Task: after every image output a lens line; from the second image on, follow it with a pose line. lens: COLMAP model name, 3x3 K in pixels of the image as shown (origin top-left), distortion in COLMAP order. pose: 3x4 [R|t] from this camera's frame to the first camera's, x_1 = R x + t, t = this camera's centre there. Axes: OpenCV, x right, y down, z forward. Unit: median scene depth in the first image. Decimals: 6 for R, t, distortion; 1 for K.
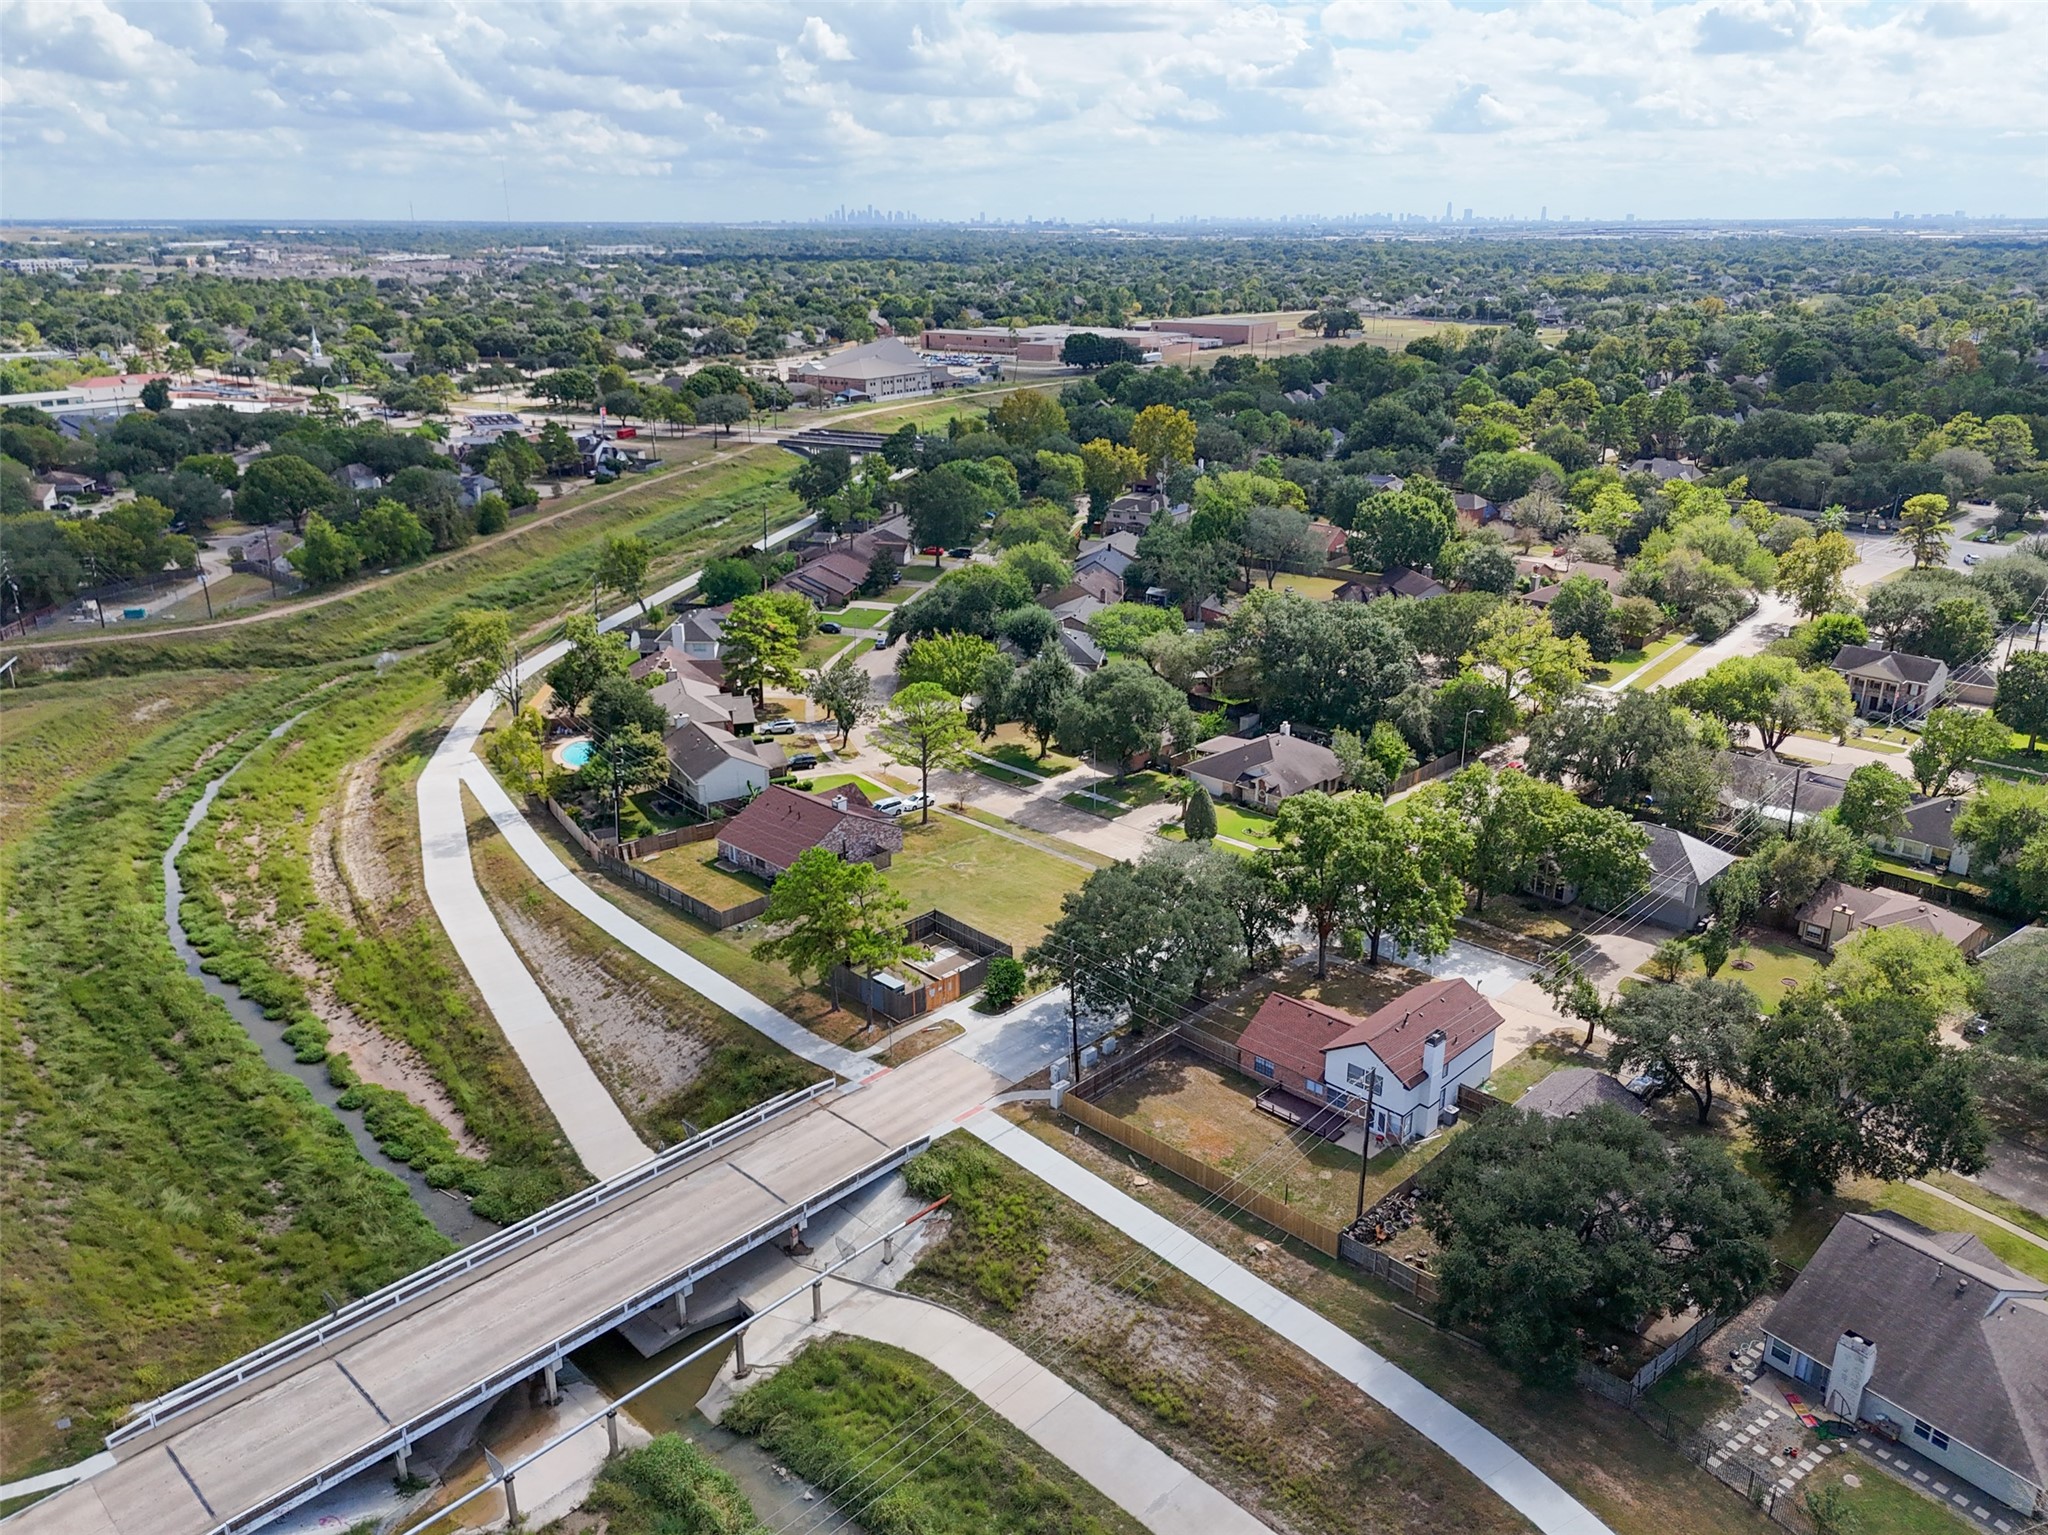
lens RADIAL K [[1513.6, 0, 1030.5], [0, 1513.6, 761.7], [0, 0, 1]] dist [0.068935, -0.063151]
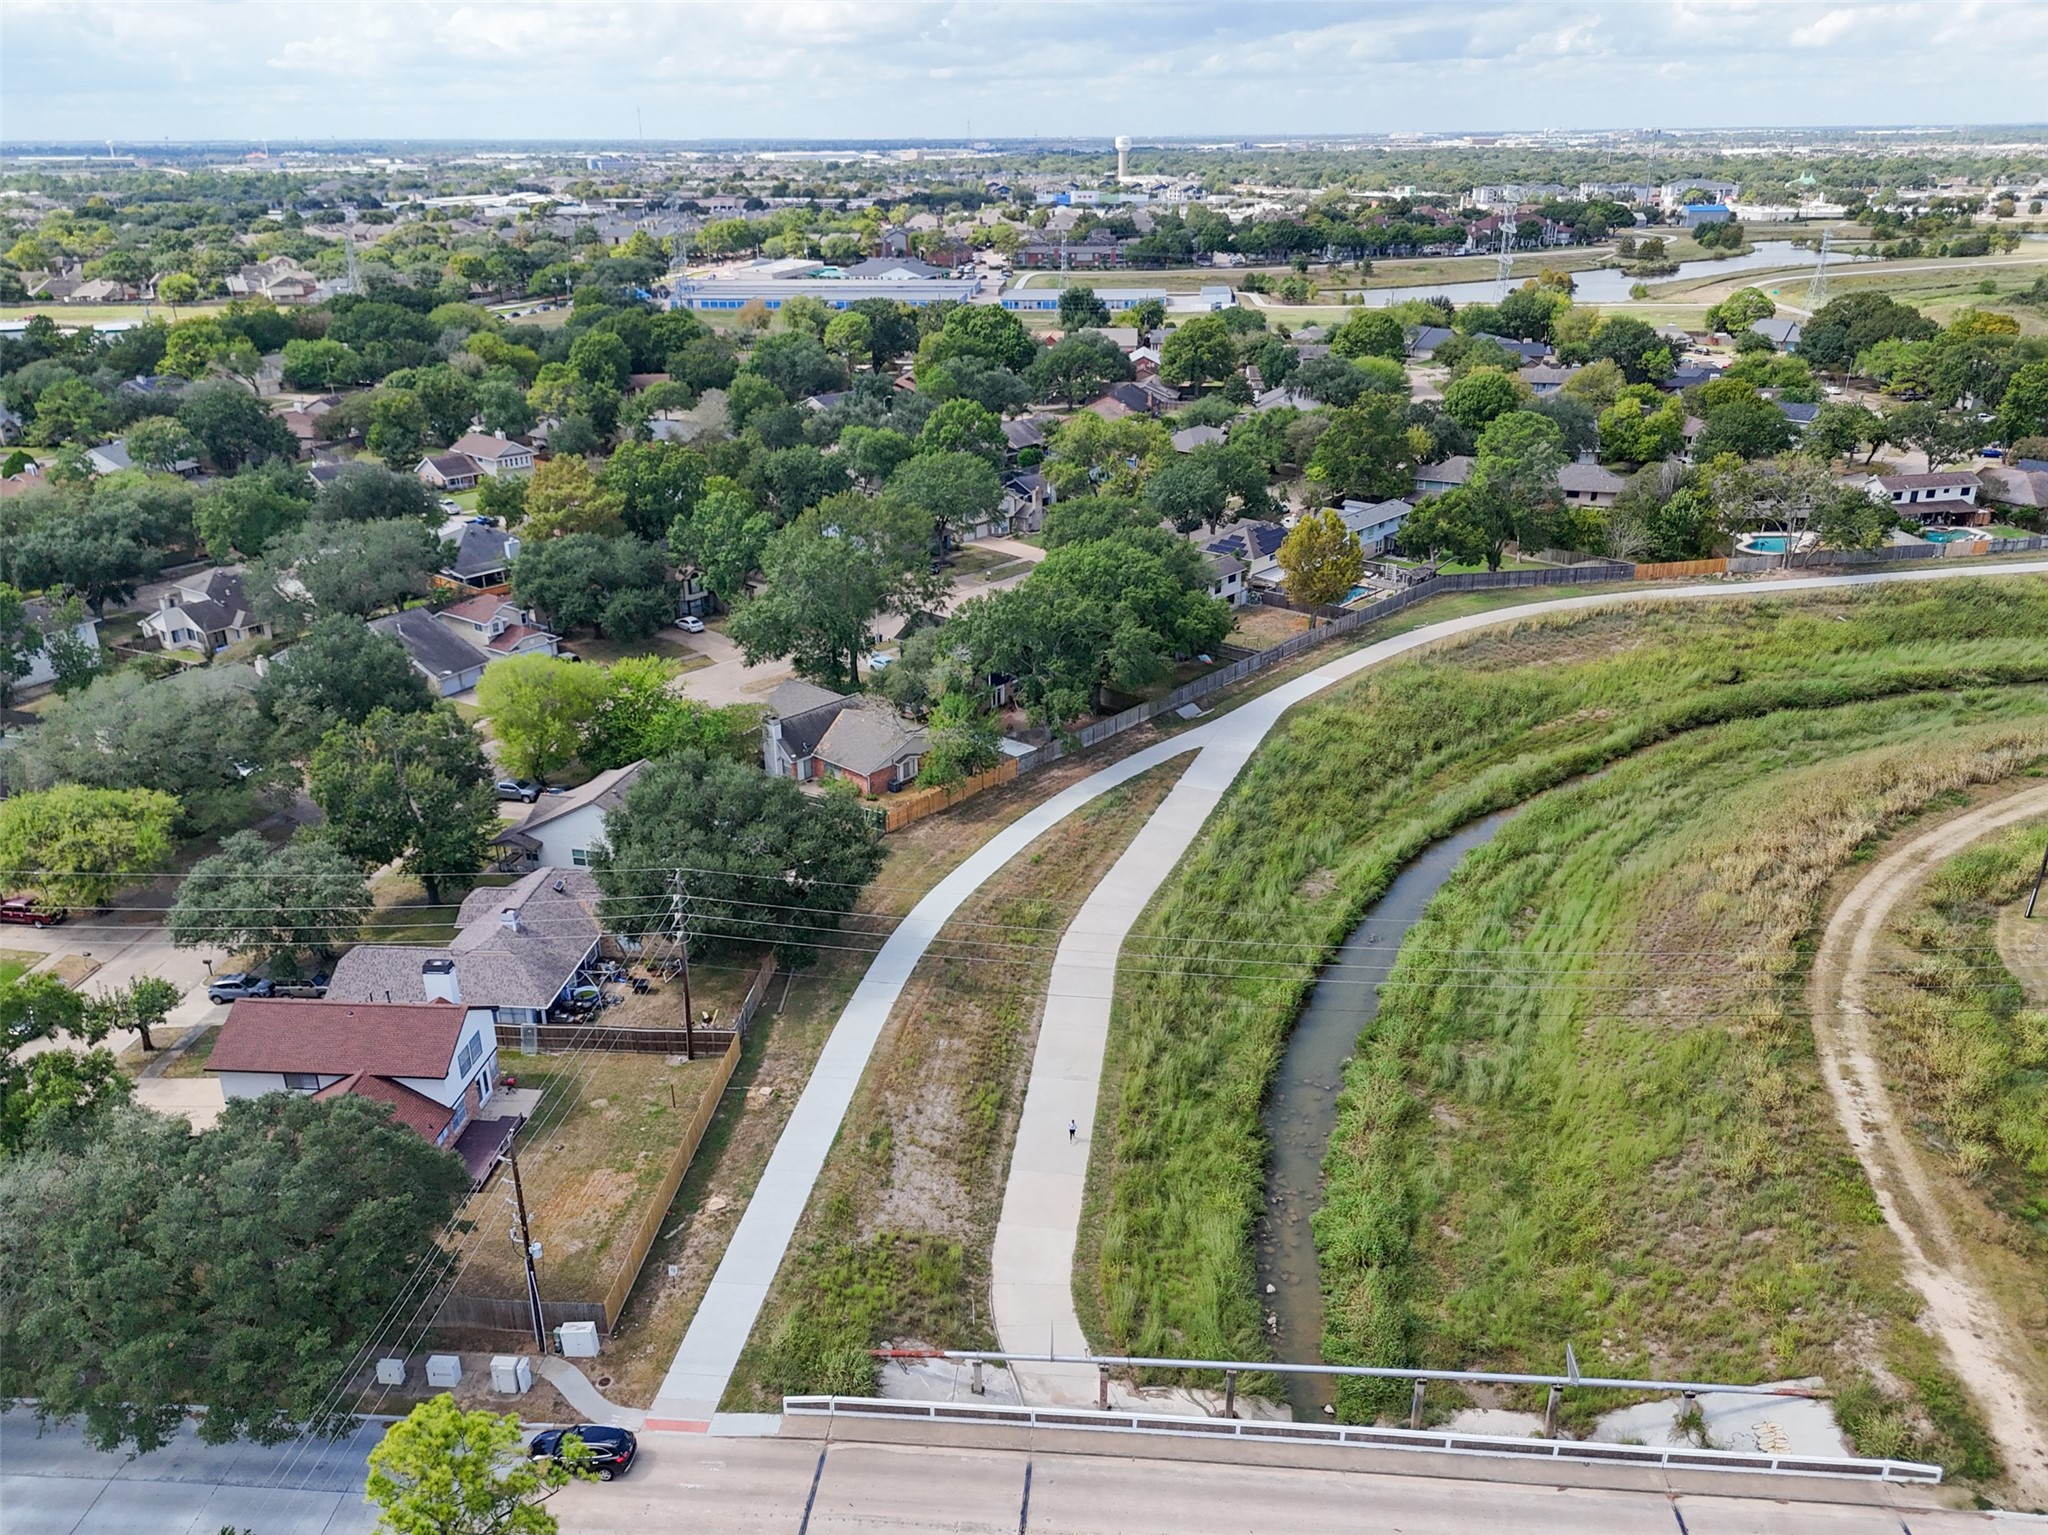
lens RADIAL K [[1513.6, 0, 1035.2], [0, 1513.6, 767.9], [0, 0, 1]] dist [0.068935, -0.063151]
pose [[-0.635518, -0.291625, 0.714893, -0.326488], [0.267675, 0.785277, 0.558292, -0.182526], [-0.724200, 0.546164, -0.420998, 0.674179]]
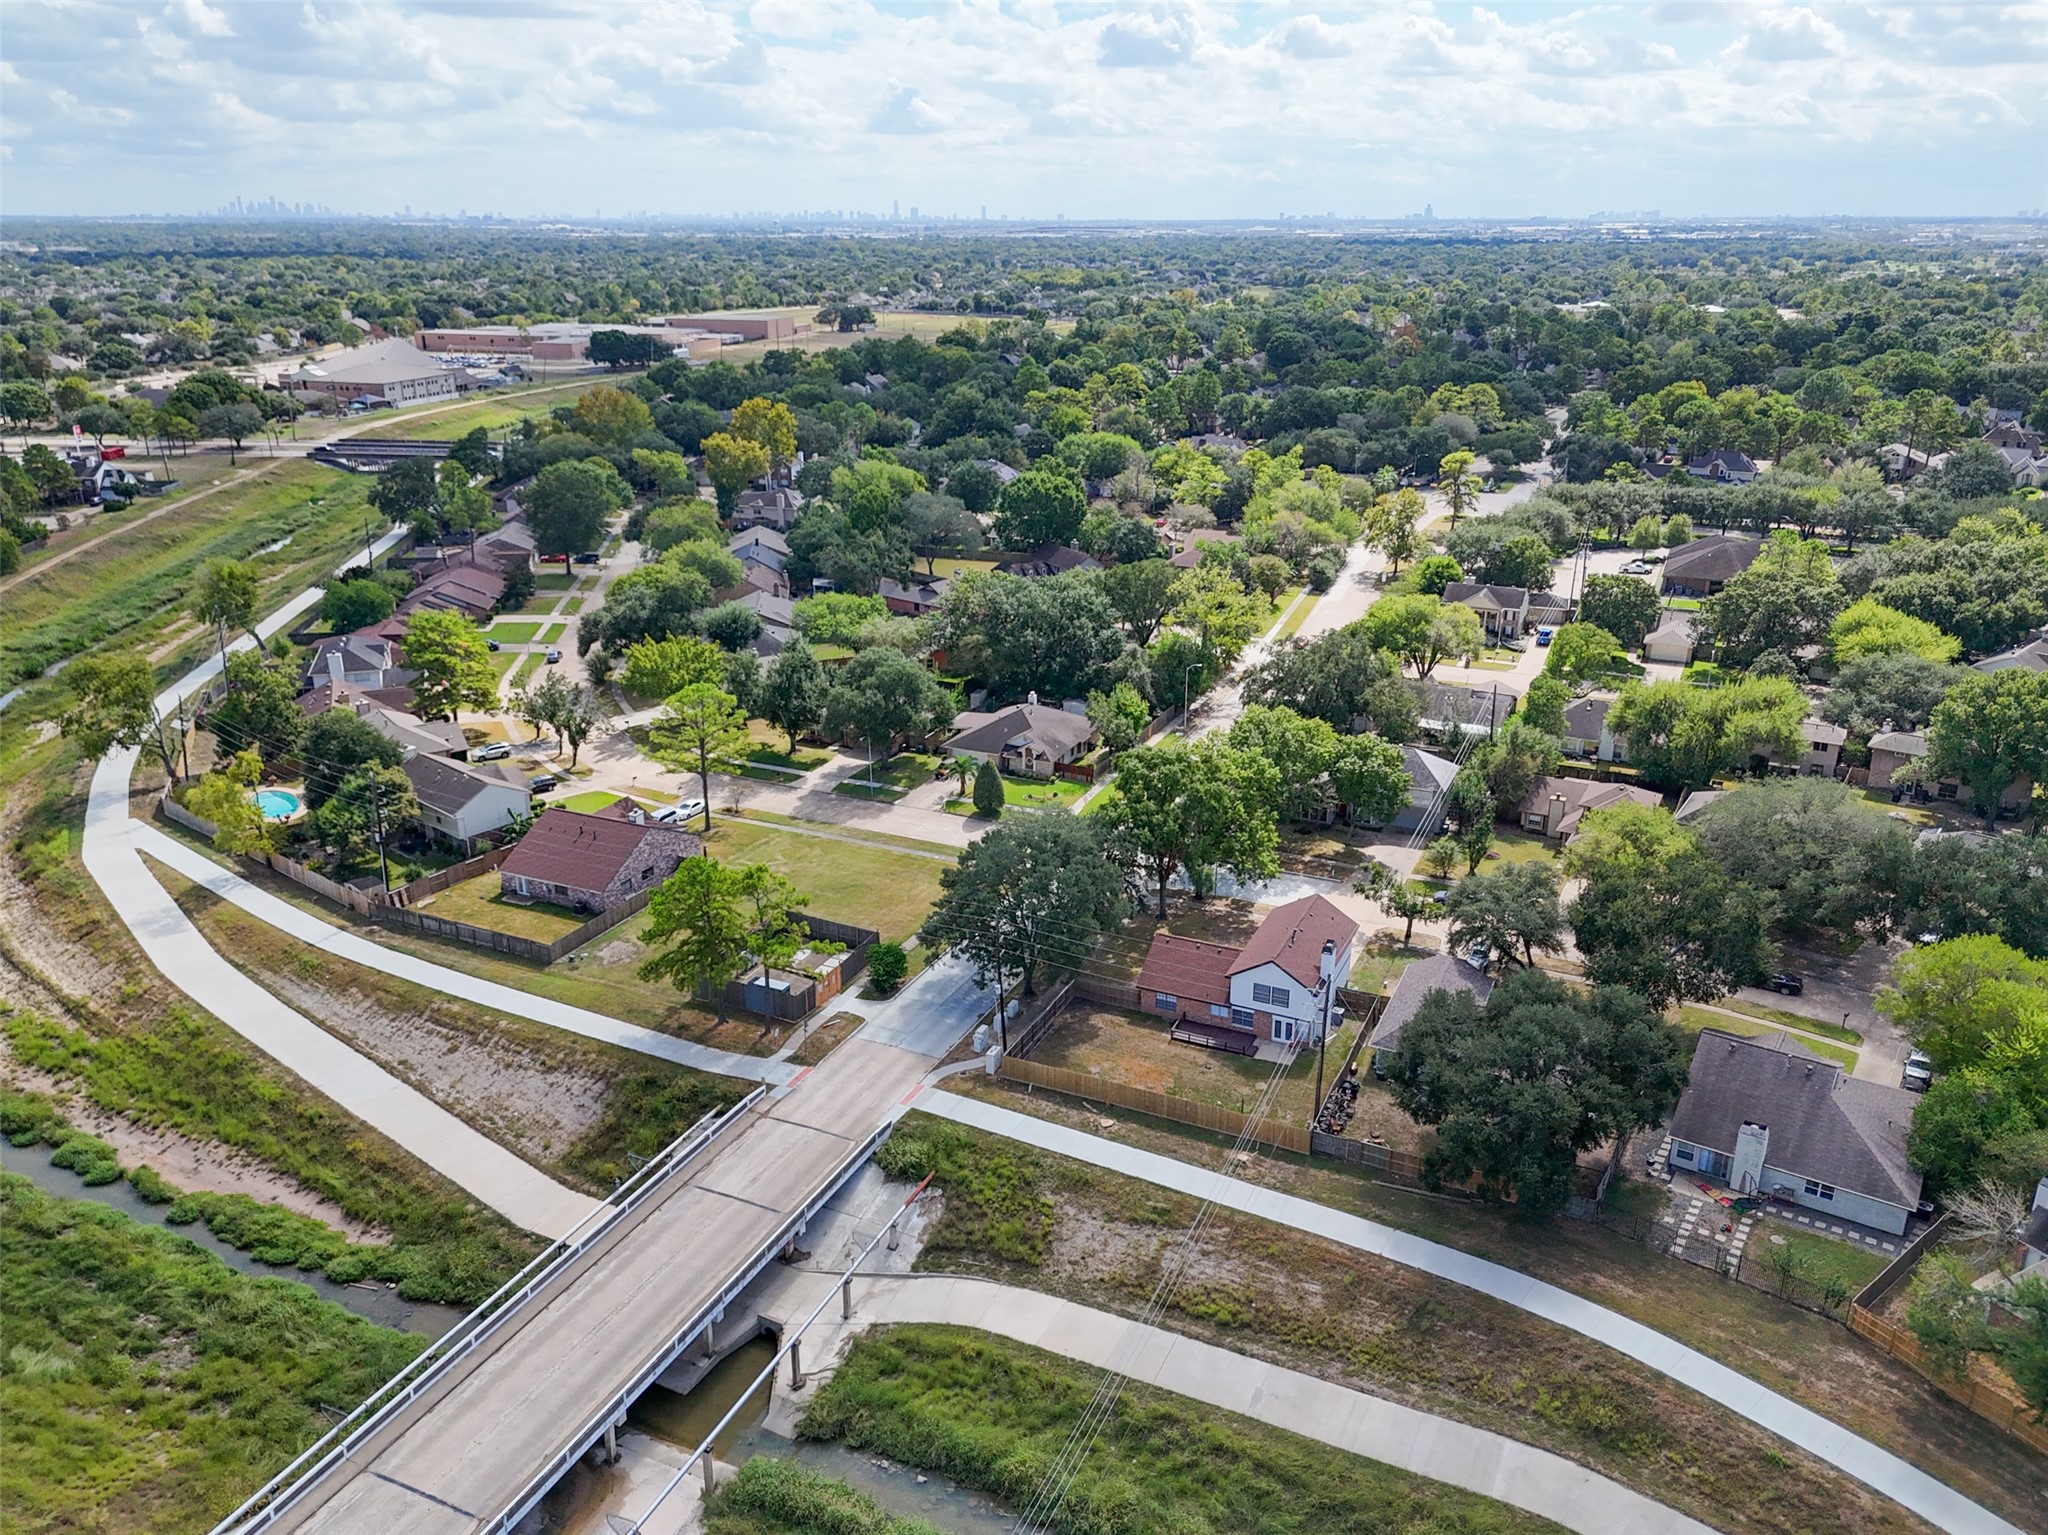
lens RADIAL K [[1513.6, 0, 1030.0], [0, 1513.6, 762.5], [0, 0, 1]] dist [0.068935, -0.063151]
pose [[0.944283, -0.111164, 0.309795, -0.169556], [0.110494, 0.993680, 0.019767, 0.001552], [-0.310035, 0.015565, 0.950598, 0.011409]]
